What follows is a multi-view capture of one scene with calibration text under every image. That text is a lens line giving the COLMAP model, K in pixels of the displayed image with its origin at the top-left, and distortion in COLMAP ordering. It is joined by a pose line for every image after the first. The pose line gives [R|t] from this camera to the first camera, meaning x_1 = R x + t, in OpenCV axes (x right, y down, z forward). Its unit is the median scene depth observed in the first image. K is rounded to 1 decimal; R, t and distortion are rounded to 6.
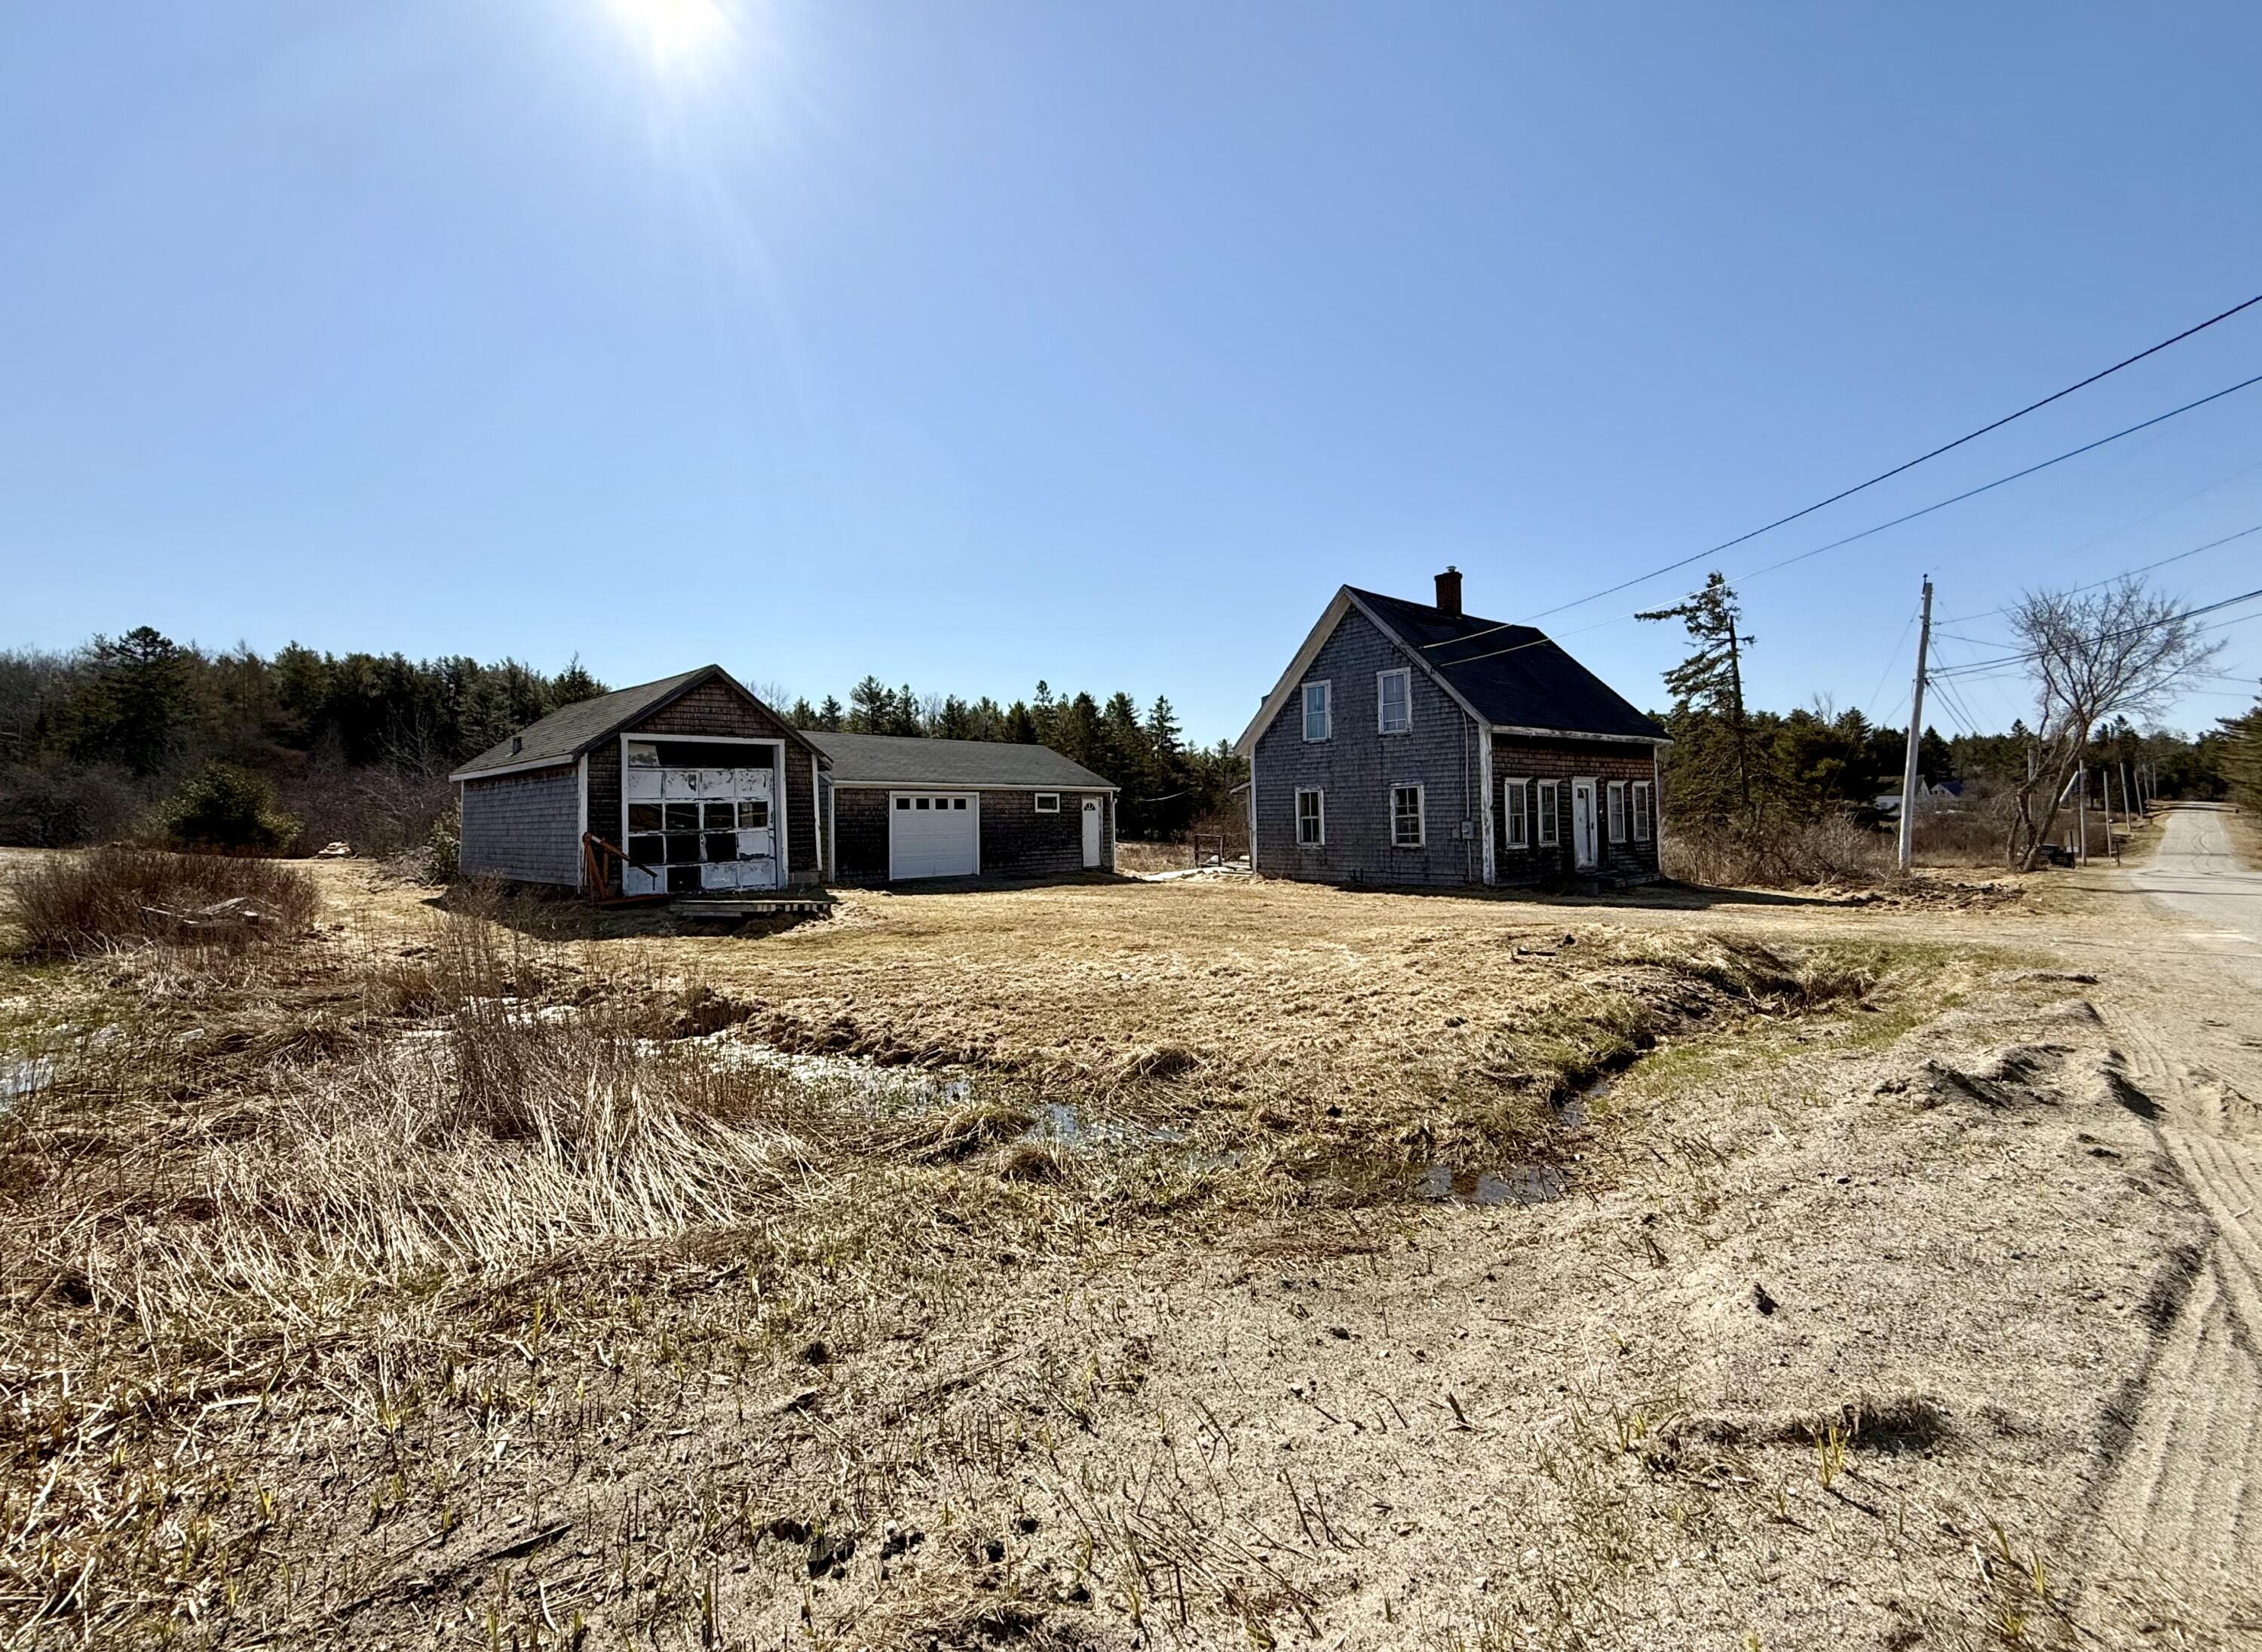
lens RADIAL K [[992.9, 0, 1126.0], [0, 992.9, 785.0], [0, 0, 1]] dist [0.000024, -0.000015]
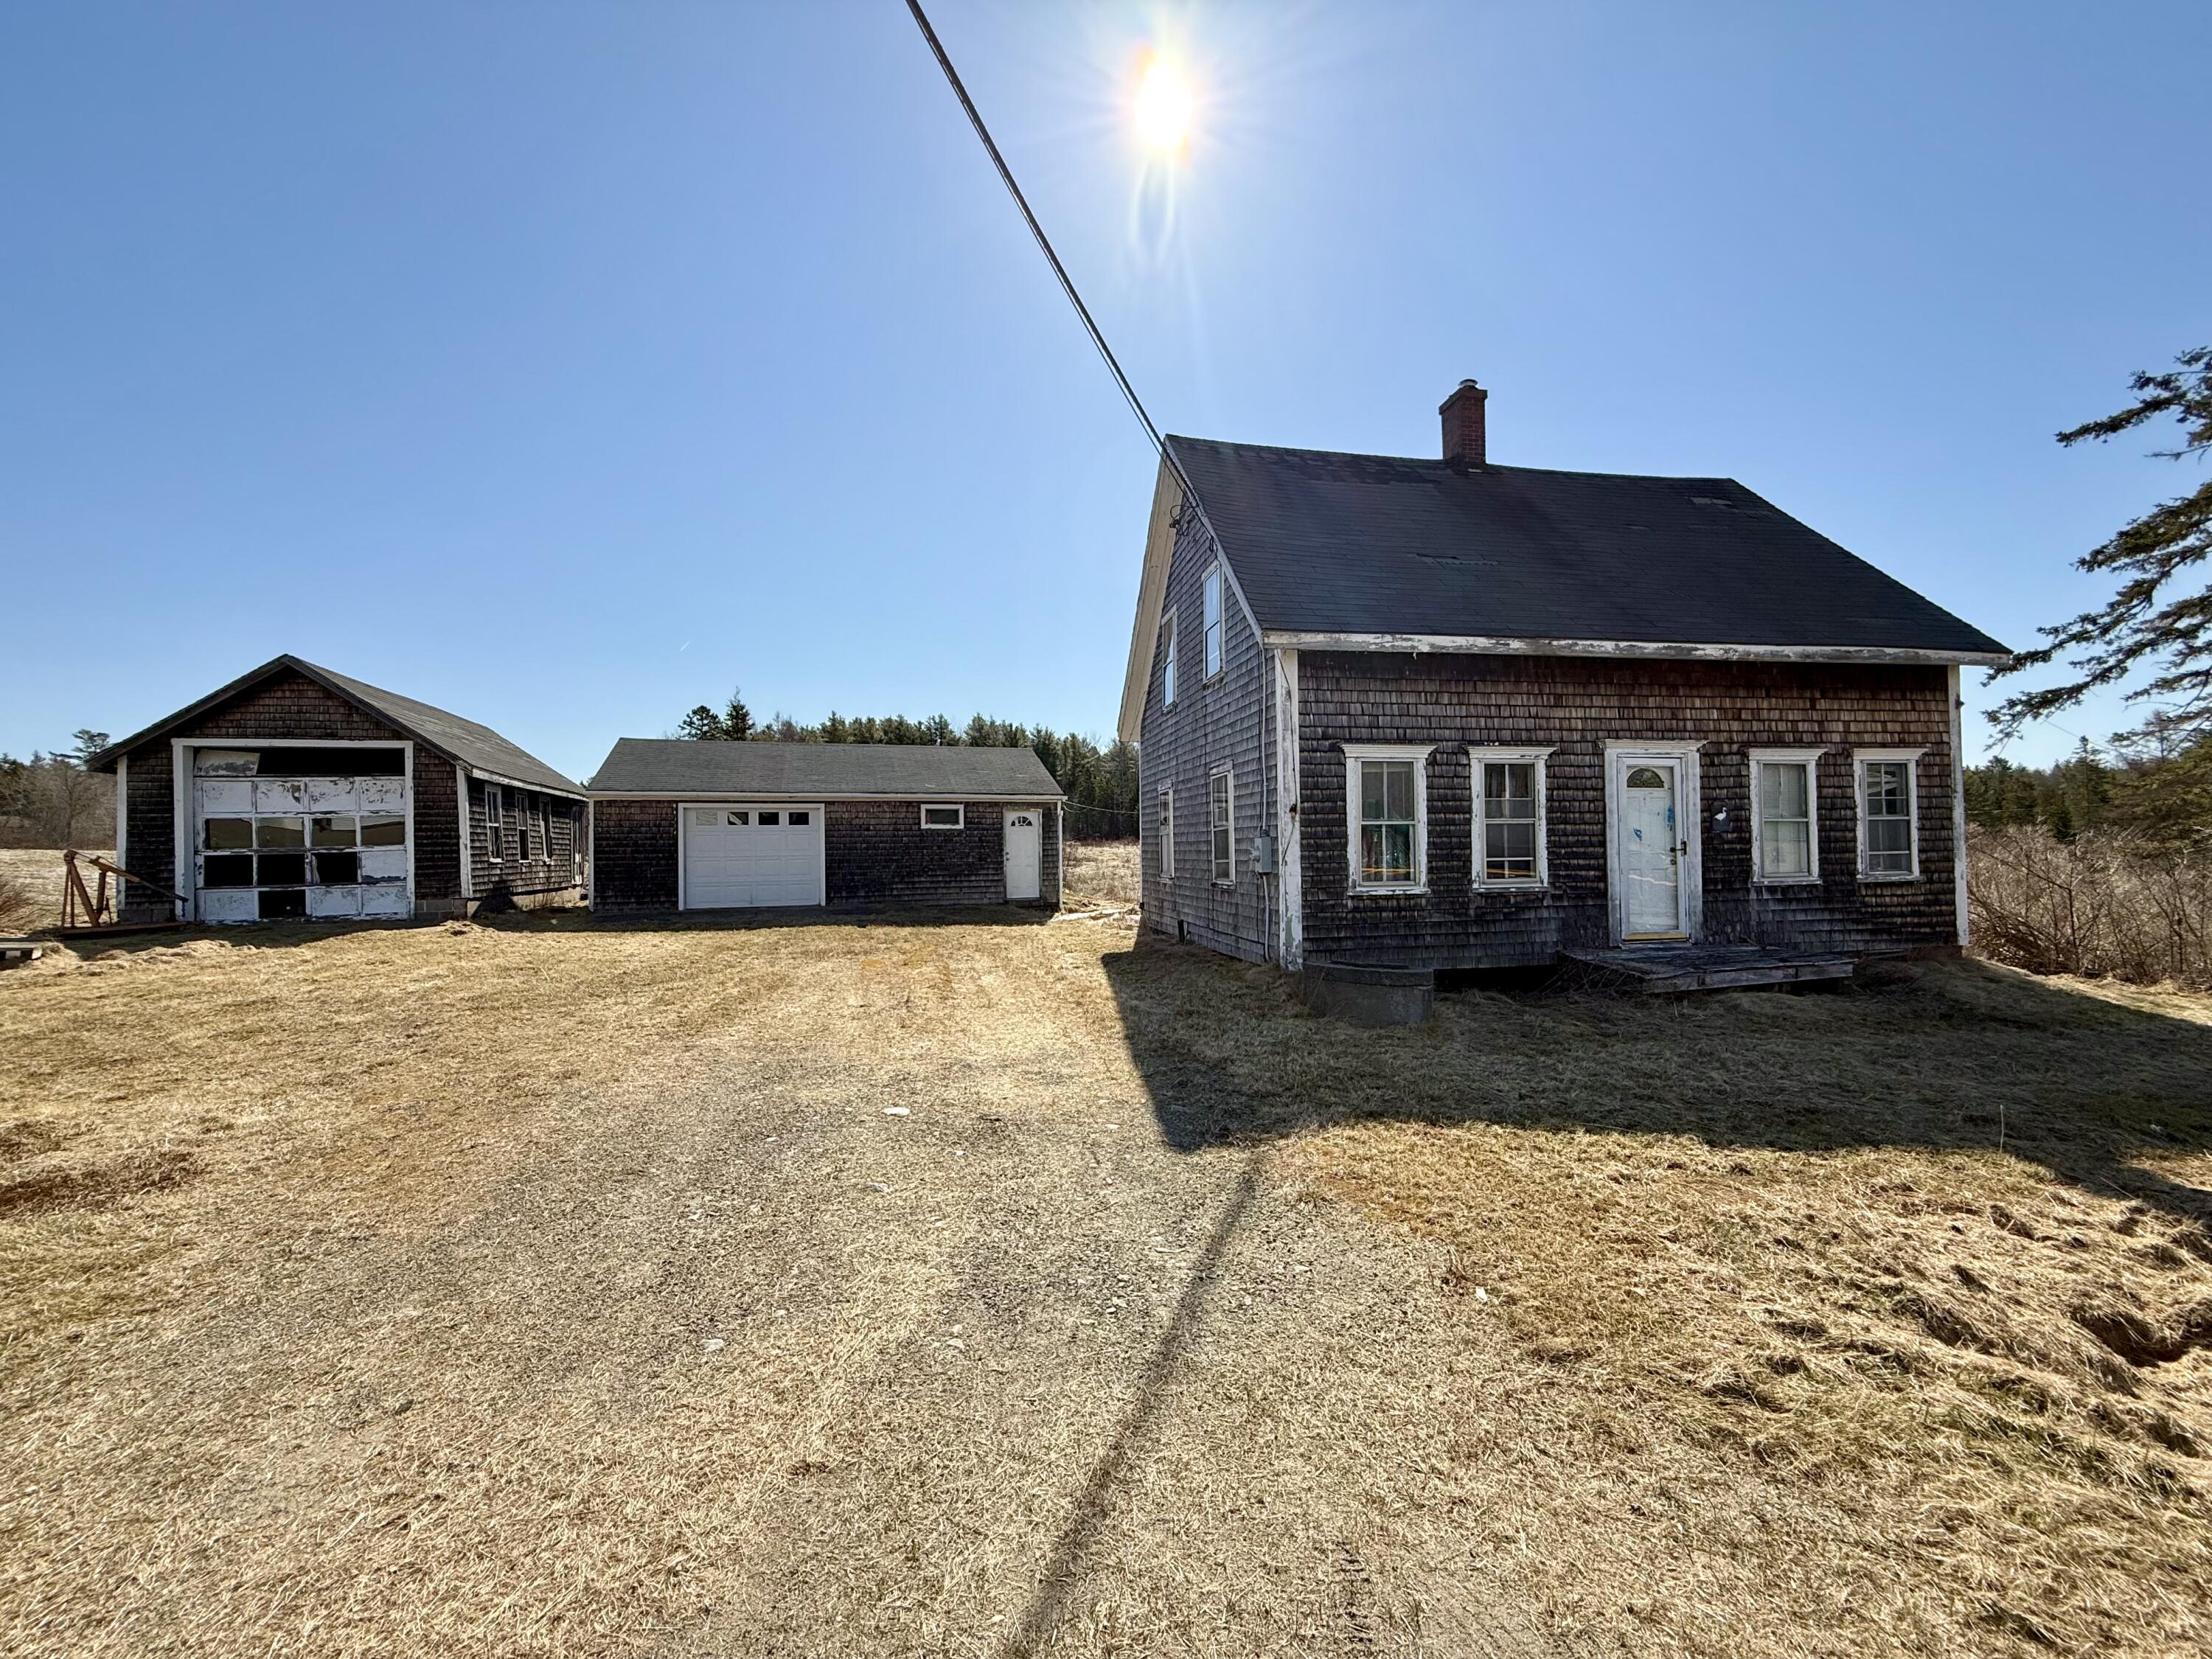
lens RADIAL K [[890.9, 0, 1096.9], [0, 890.9, 839.5], [0, 0, 1]] dist [0.002488, 0.000179]
pose [[0.876137, -0.001399, -0.482061, 0.462178], [0.017335, 0.999440, 0.028606, 0.022629], [0.481751, -0.033420, 0.875671, 0.541433]]
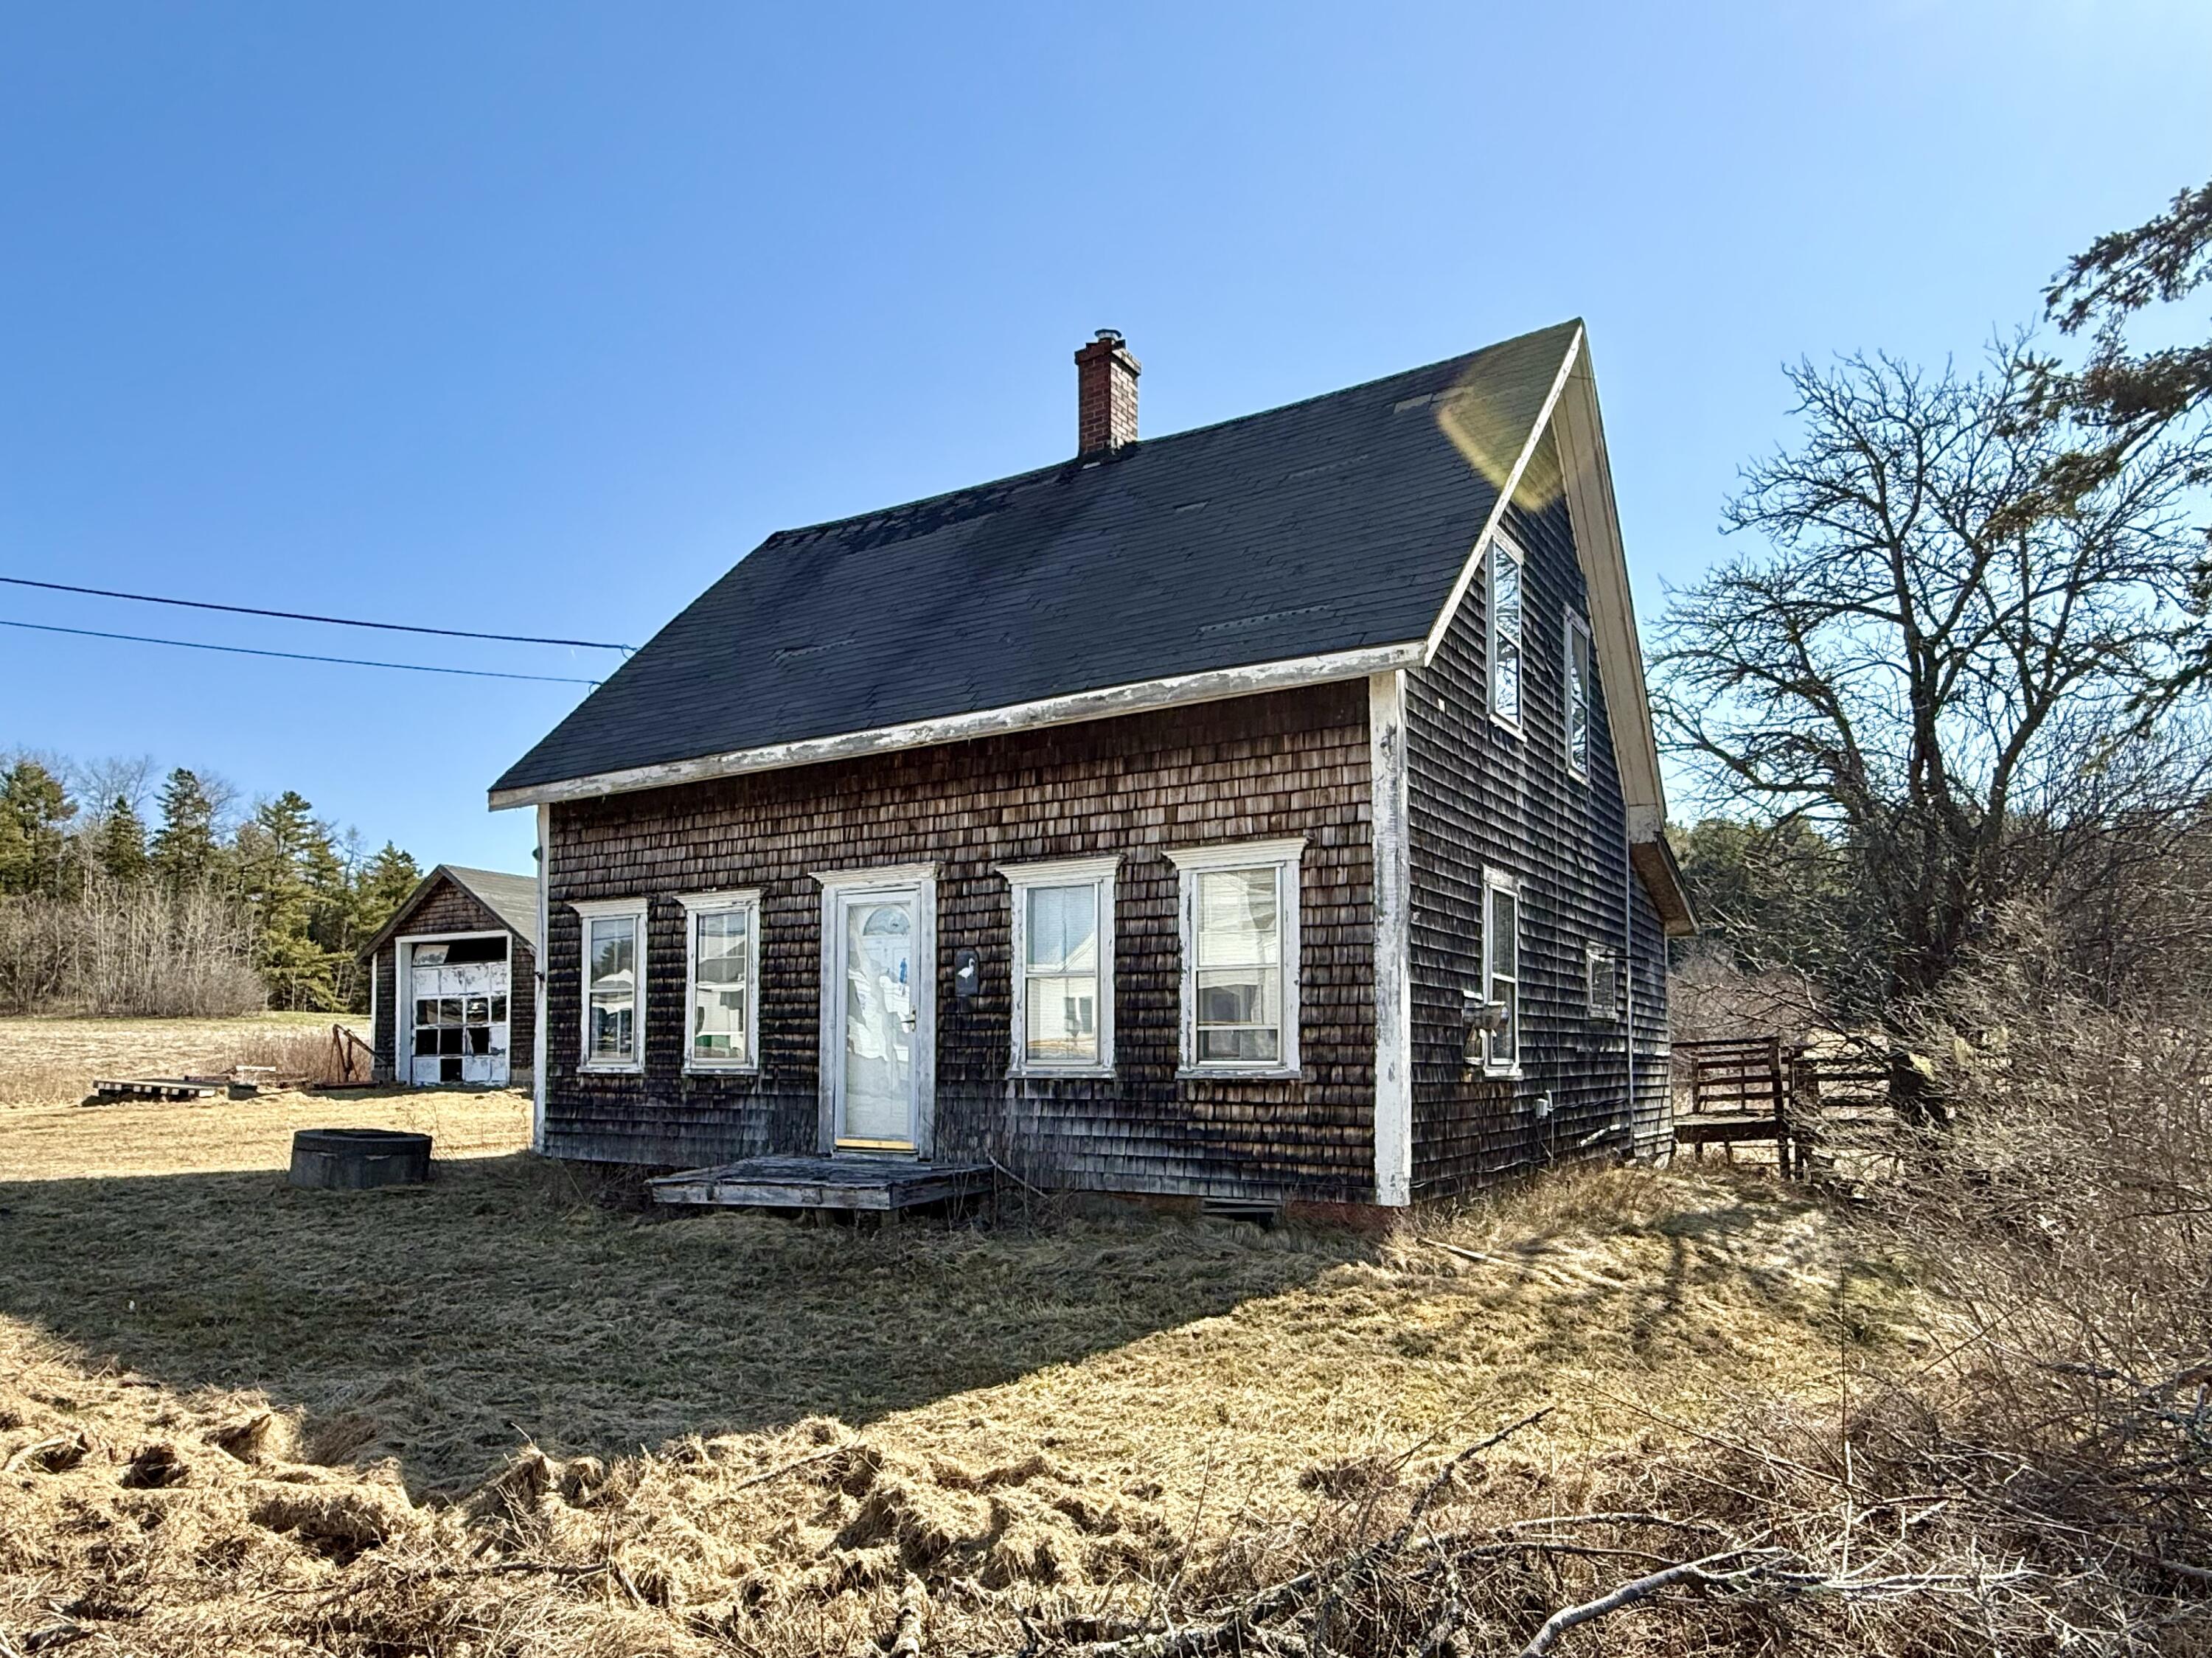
lens RADIAL K [[1415.6, 0, 1106.3], [0, 1415.6, 986.5], [0, 0, 1]] dist [0.000503, -0.000484]
pose [[0.310849, -0.024936, -0.950132, 0.987744], [0.032996, 0.999336, -0.015432, 0.042992], [0.949886, -0.026553, 0.311465, 0.982489]]
